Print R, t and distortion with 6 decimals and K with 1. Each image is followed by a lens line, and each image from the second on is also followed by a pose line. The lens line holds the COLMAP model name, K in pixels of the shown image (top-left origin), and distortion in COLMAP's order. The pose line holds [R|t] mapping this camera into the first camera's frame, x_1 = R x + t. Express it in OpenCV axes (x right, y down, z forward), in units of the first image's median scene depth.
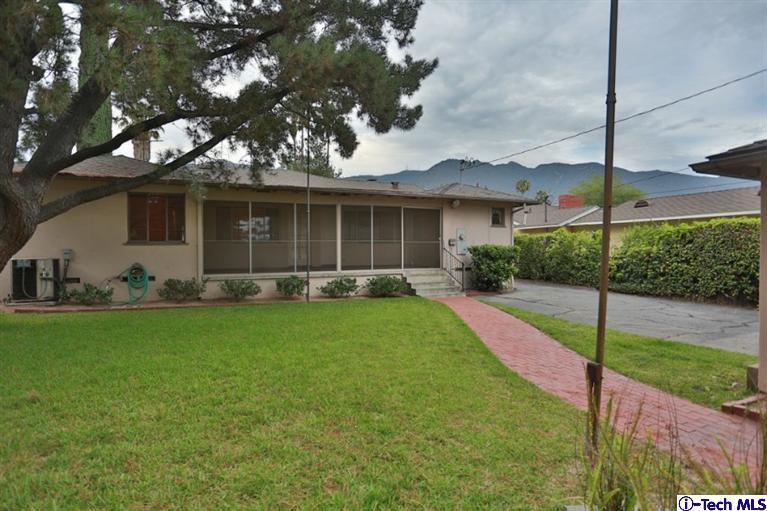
lens RADIAL K [[376.7, 0, 378.6], [0, 376.7, 258.7], [0, 0, 1]] dist [-0.053820, -0.000301]
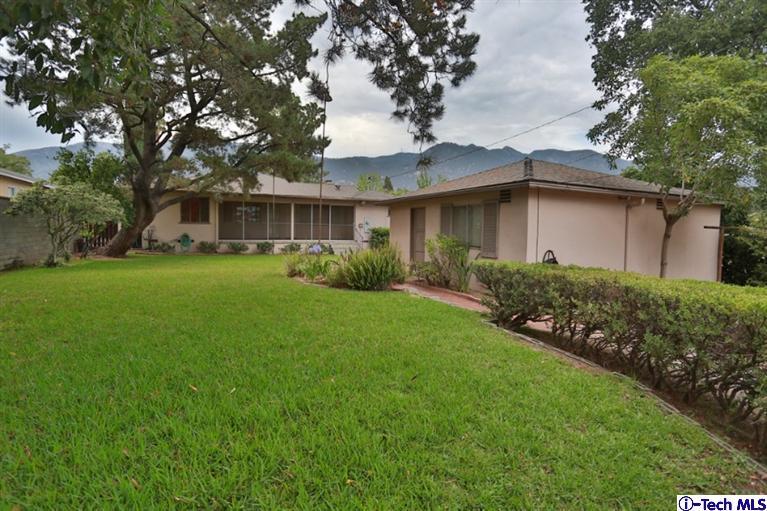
lens RADIAL K [[376.7, 0, 388.3], [0, 376.7, 253.7], [0, 0, 1]] dist [-0.053820, -0.000301]
pose [[0.999550, 0.024100, 0.017857, 0.328401], [-0.024841, 0.998788, 0.042499, 0.009237], [-0.016811, -0.042924, 0.998937, -0.829065]]
